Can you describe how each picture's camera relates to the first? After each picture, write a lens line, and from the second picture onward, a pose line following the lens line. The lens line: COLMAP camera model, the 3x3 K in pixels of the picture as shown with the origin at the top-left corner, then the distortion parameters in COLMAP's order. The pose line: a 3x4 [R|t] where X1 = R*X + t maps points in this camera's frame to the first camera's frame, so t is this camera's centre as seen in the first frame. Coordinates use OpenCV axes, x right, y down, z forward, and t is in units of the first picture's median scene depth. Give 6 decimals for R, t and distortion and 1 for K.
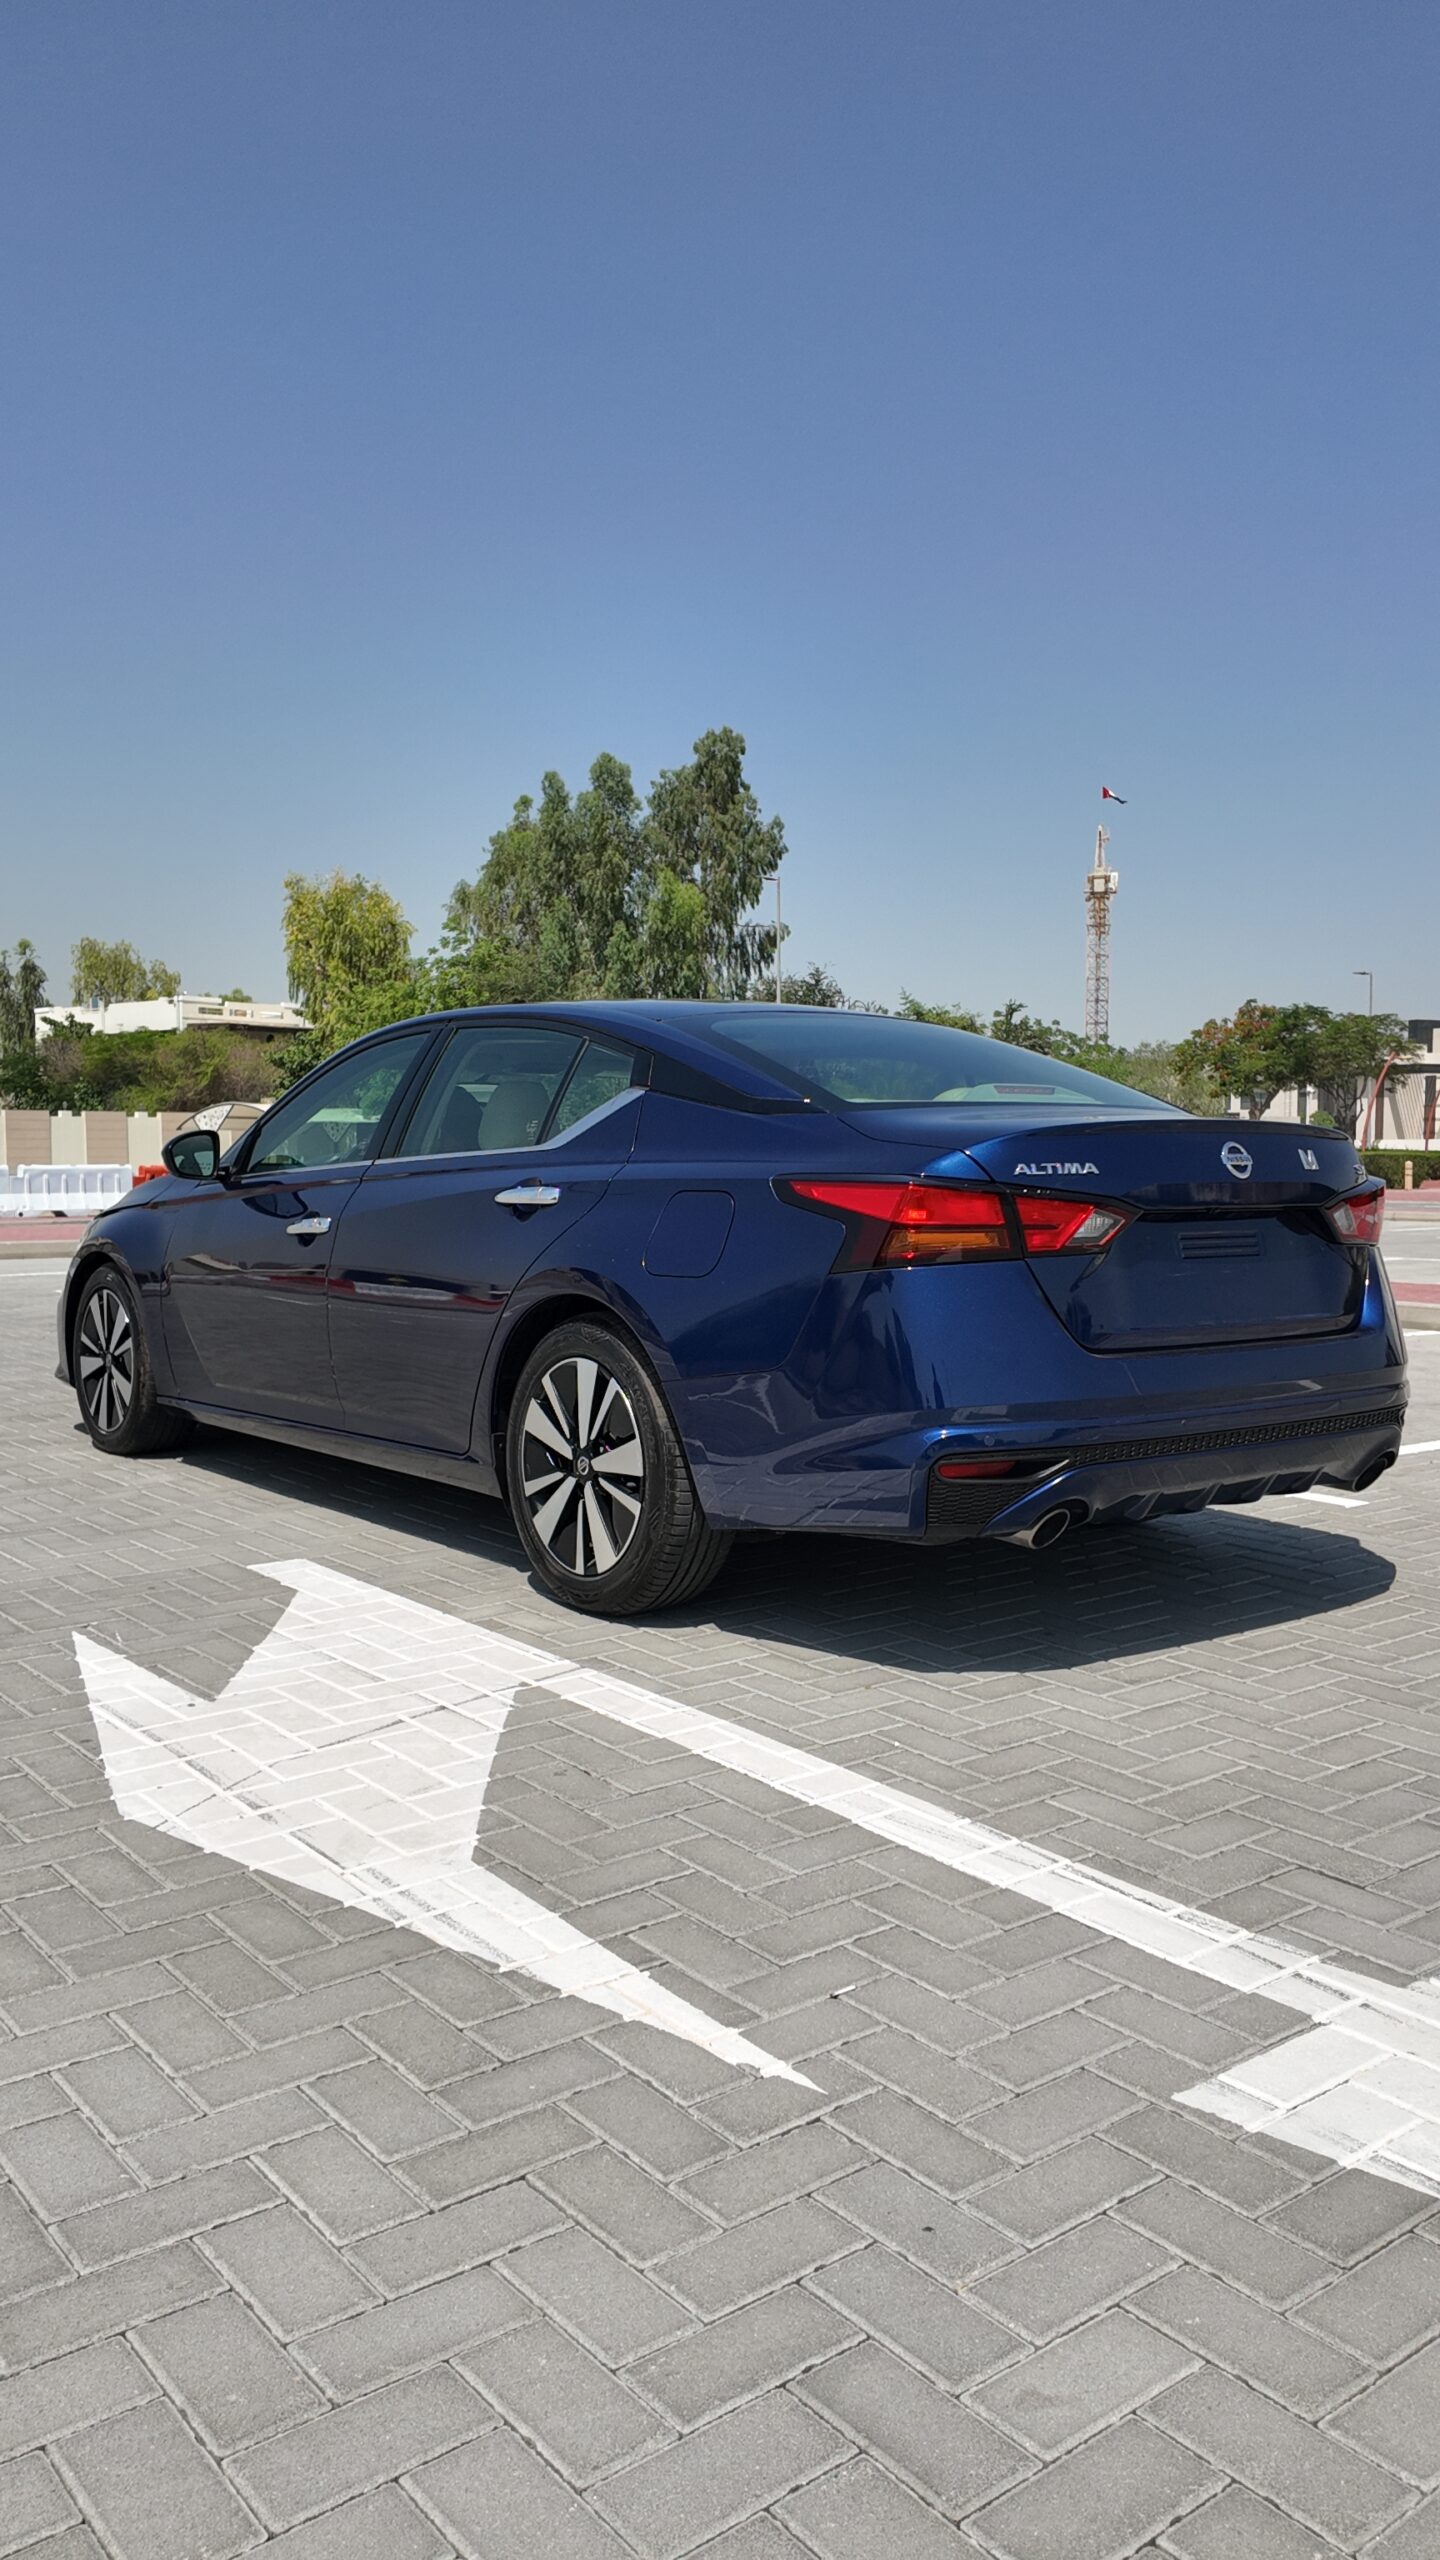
lens RADIAL K [[1861.6, 0, 753.0], [0, 1861.6, 1318.9], [0, 0, 1]] dist [0.095295, -0.094991]
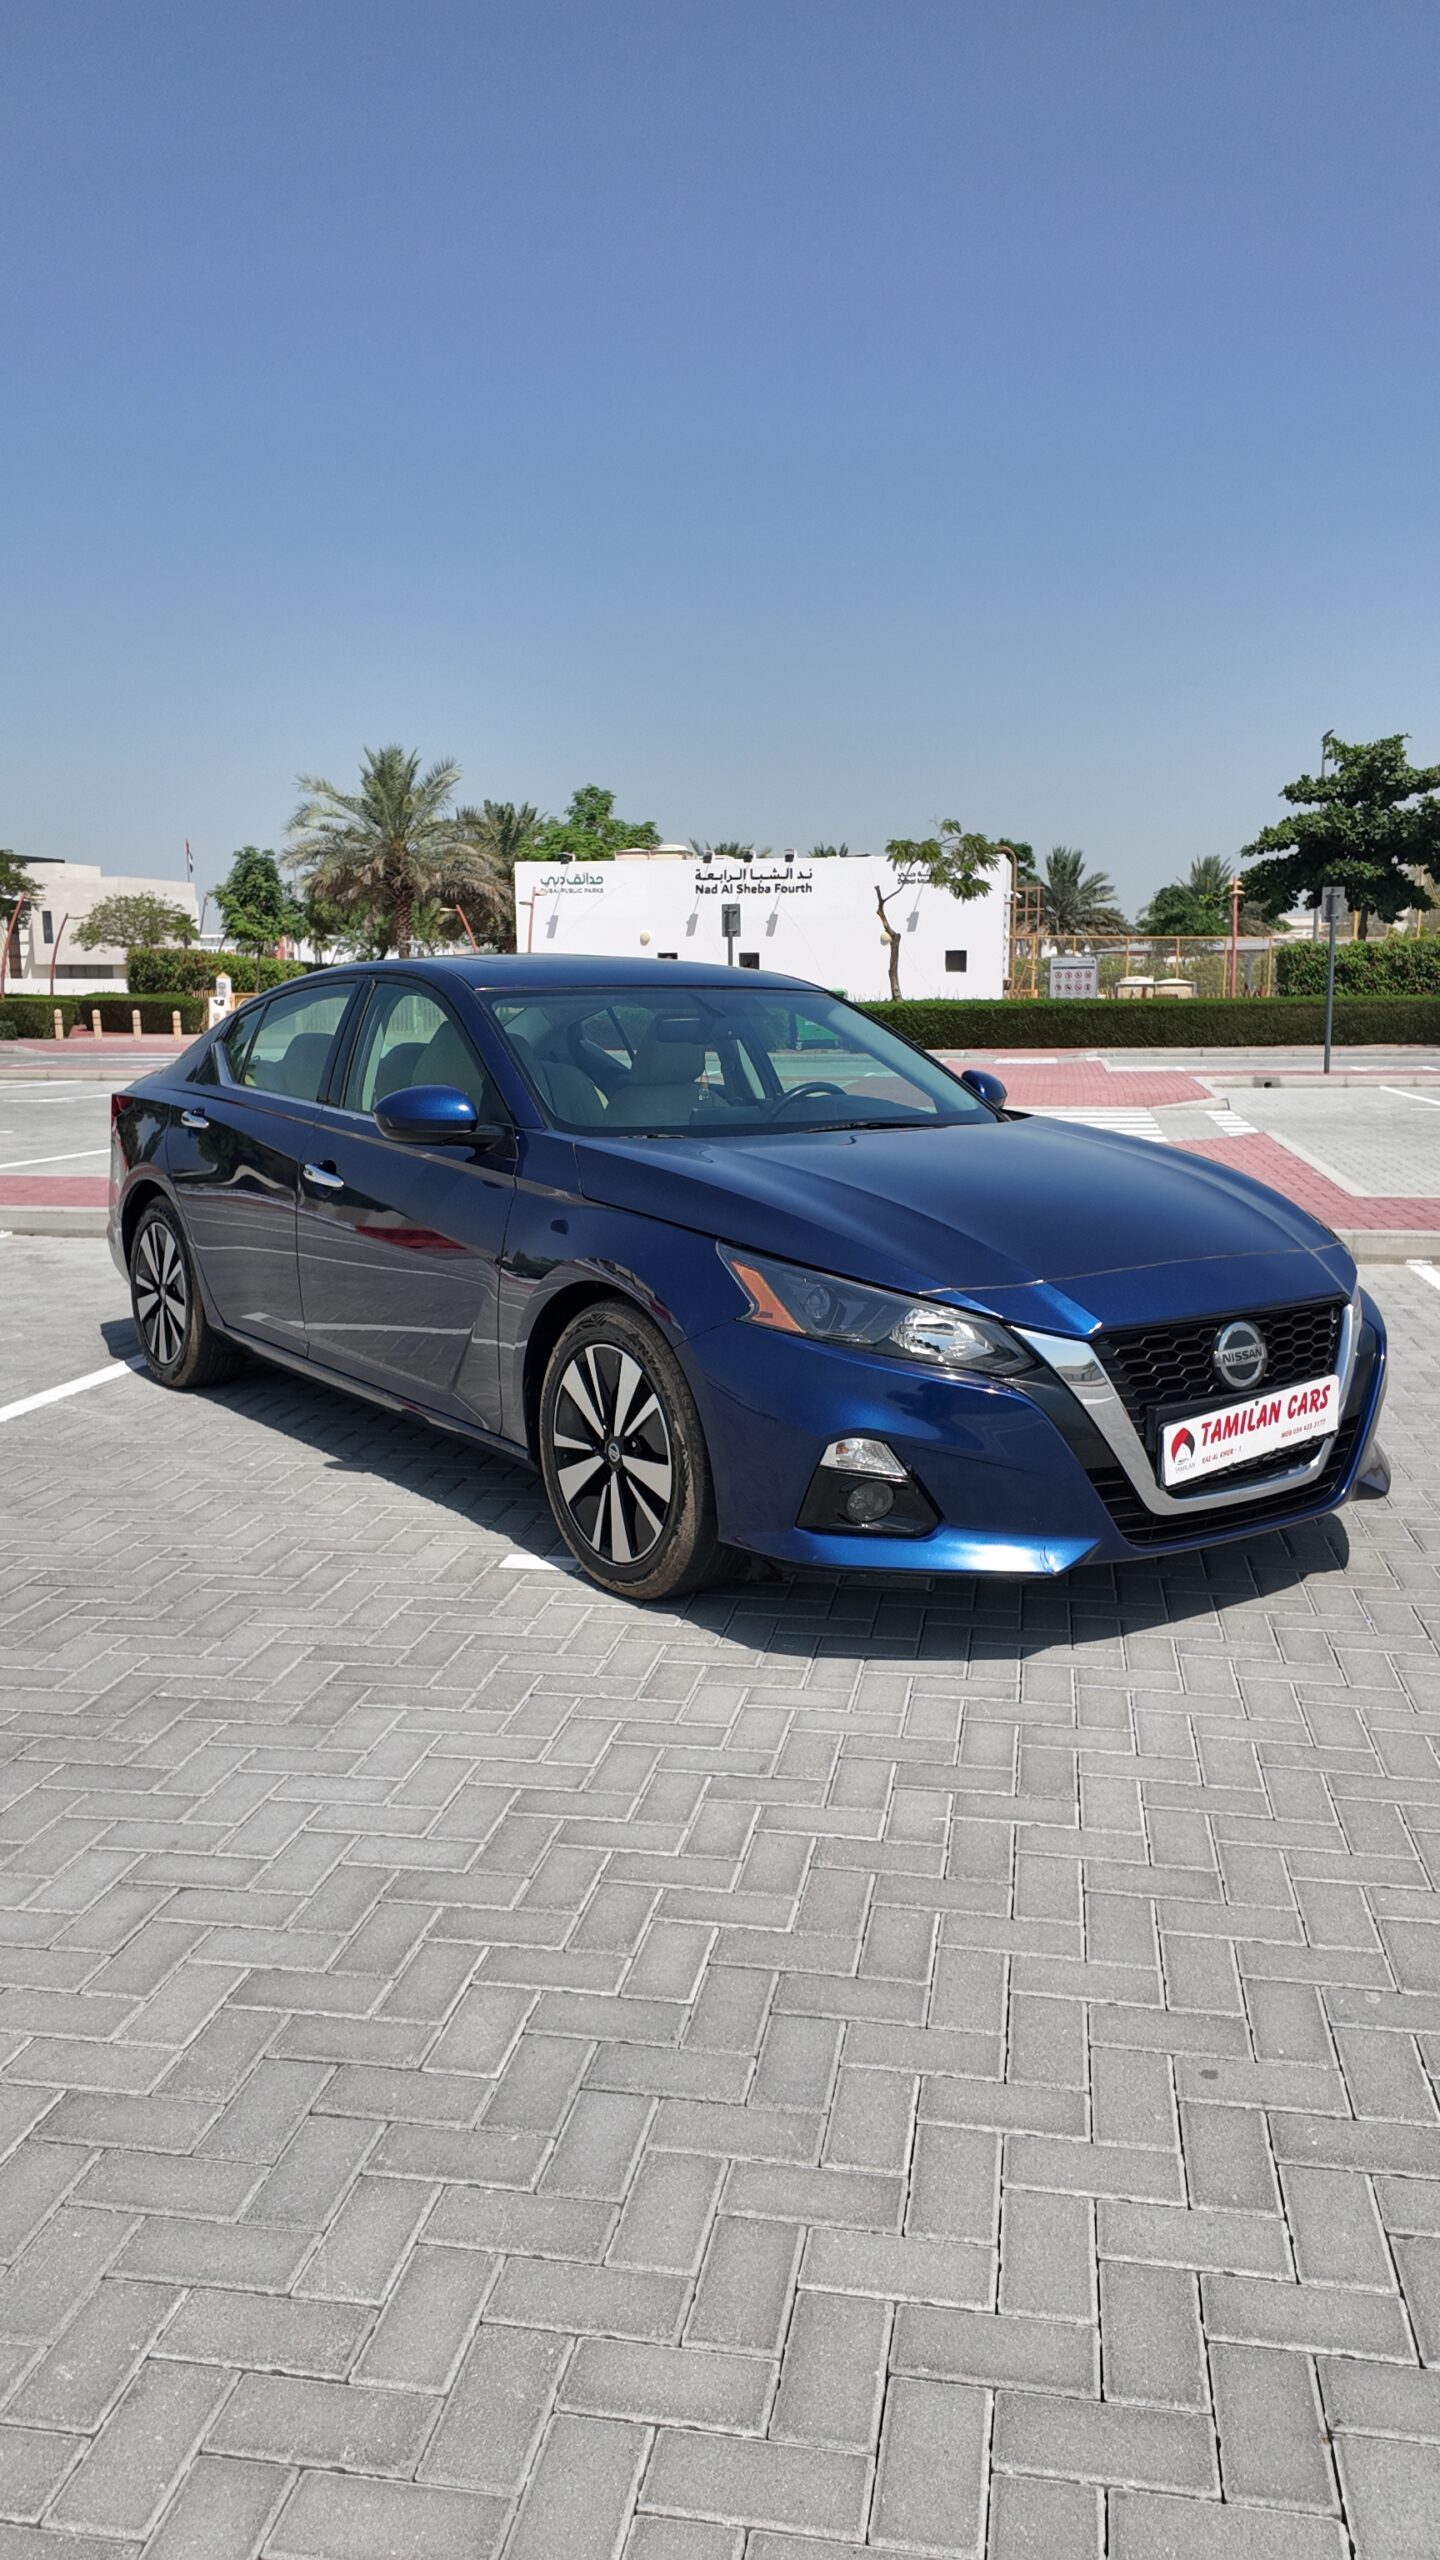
lens RADIAL K [[1861.6, 0, 733.6], [0, 1861.6, 1277.4], [0, 0, 1]] dist [0.095295, -0.094991]
pose [[0.757127, -0.105332, 0.644720, -0.257643], [0.063717, 0.994117, 0.087589, -0.123355], [-0.650153, -0.025237, 0.759384, 0.546019]]
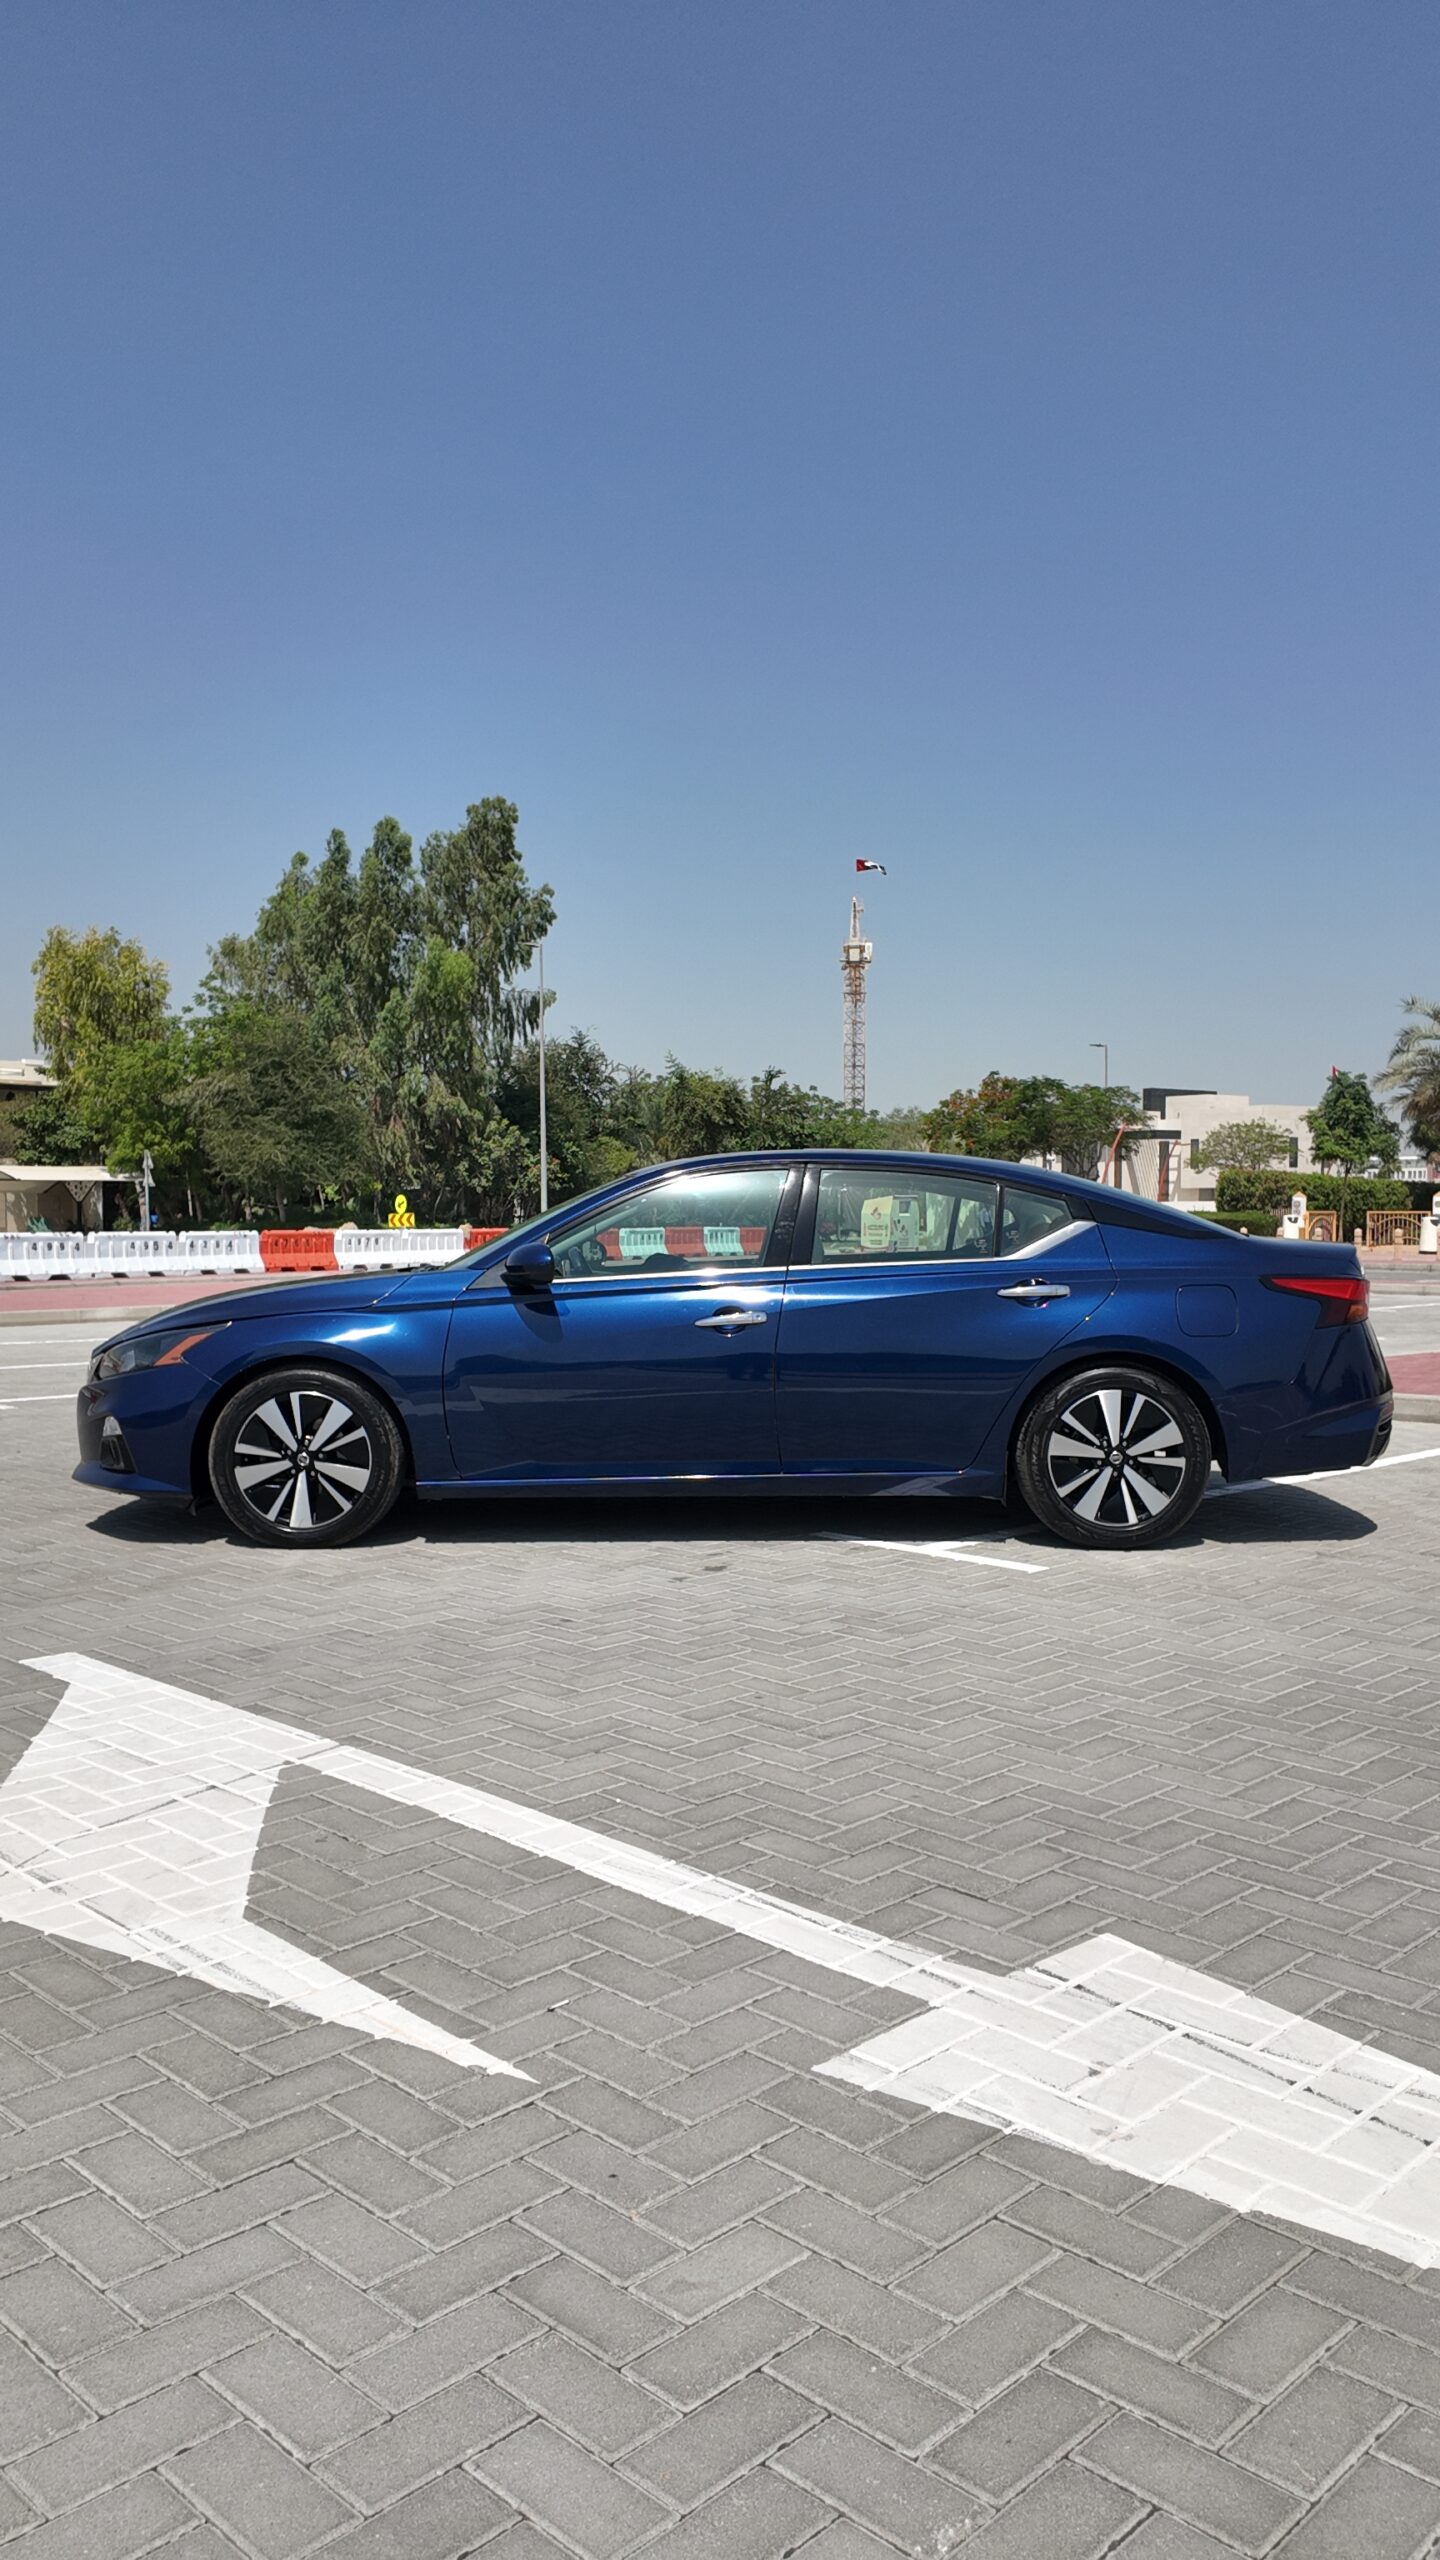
lens RADIAL K [[1861.6, 0, 753.4], [0, 1861.6, 1293.5], [0, 0, 1]] dist [0.095295, -0.094991]
pose [[0.992198, -0.006173, 0.124521, 0.015132], [0.011651, 0.998993, -0.043319, -0.032469], [-0.124128, 0.044431, 0.991271, -0.160603]]
